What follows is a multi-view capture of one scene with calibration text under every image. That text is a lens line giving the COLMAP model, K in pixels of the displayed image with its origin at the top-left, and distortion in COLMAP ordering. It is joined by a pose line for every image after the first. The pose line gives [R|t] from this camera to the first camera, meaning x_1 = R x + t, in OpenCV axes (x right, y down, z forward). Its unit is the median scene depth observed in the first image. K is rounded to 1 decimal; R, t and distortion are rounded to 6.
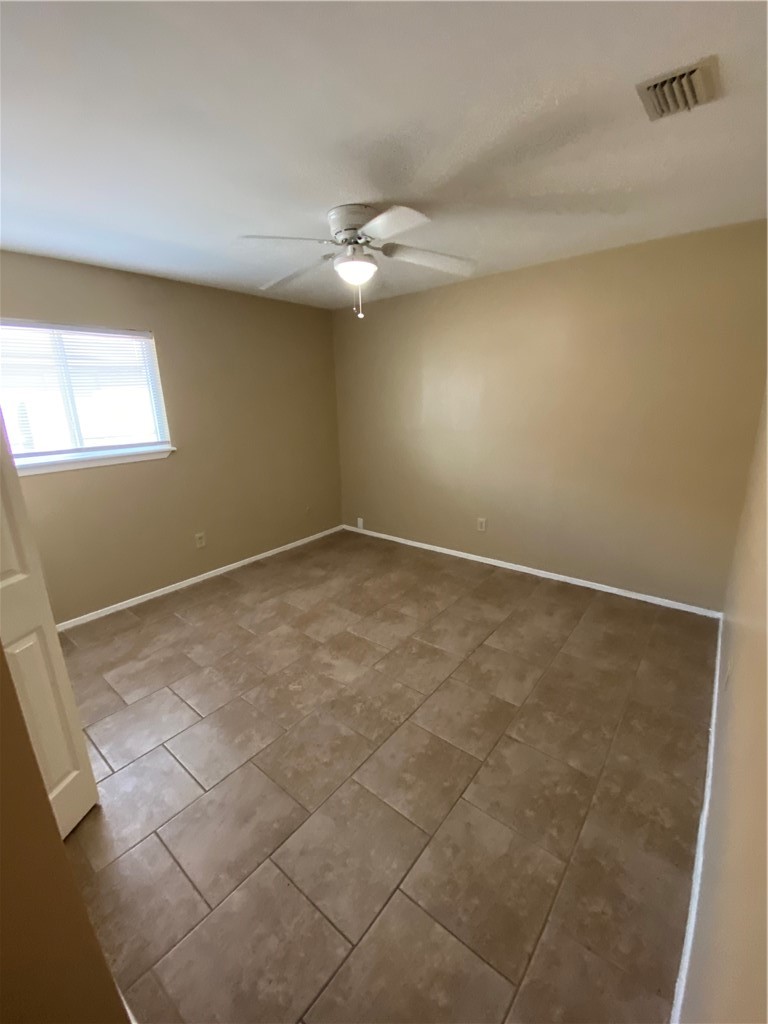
lens RADIAL K [[416.5, 0, 384.0], [0, 416.5, 512.0], [0, 0, 1]] dist [0.020217, -0.019932]
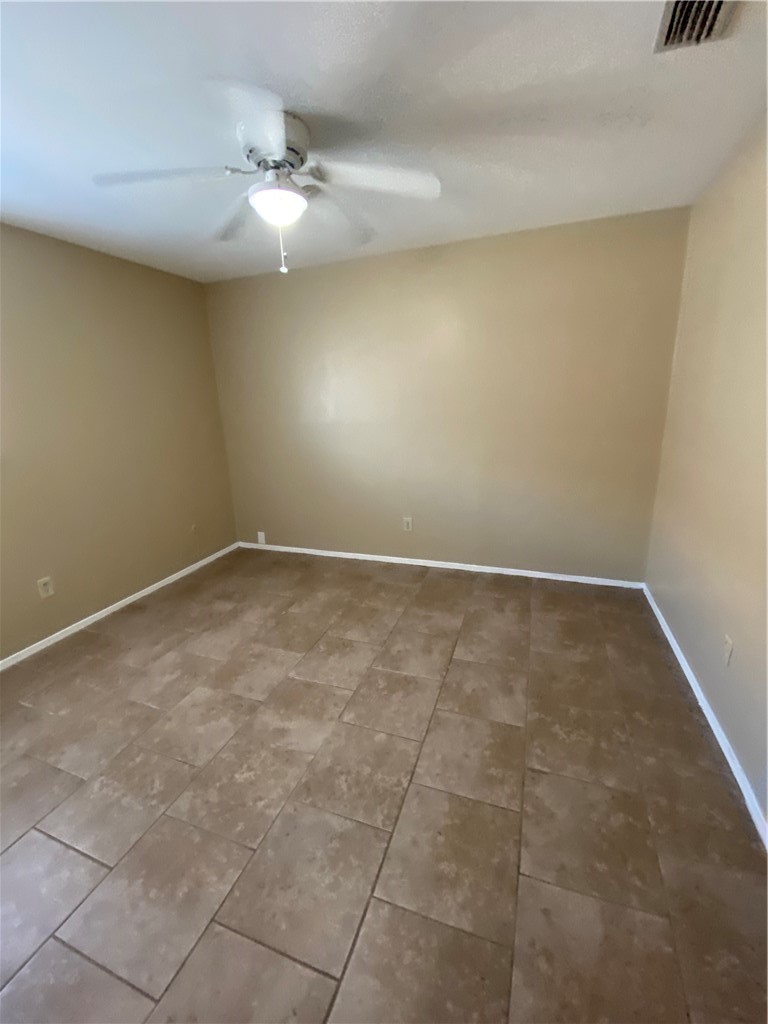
lens RADIAL K [[427.8, 0, 382.4], [0, 427.8, 502.0], [0, 0, 1]] dist [0.020033, -0.019515]
pose [[0.948740, -0.091133, 0.302635, -0.140737], [0.101255, 0.994700, -0.017889, -0.008400], [-0.299401, 0.047616, 0.952939, 0.172612]]
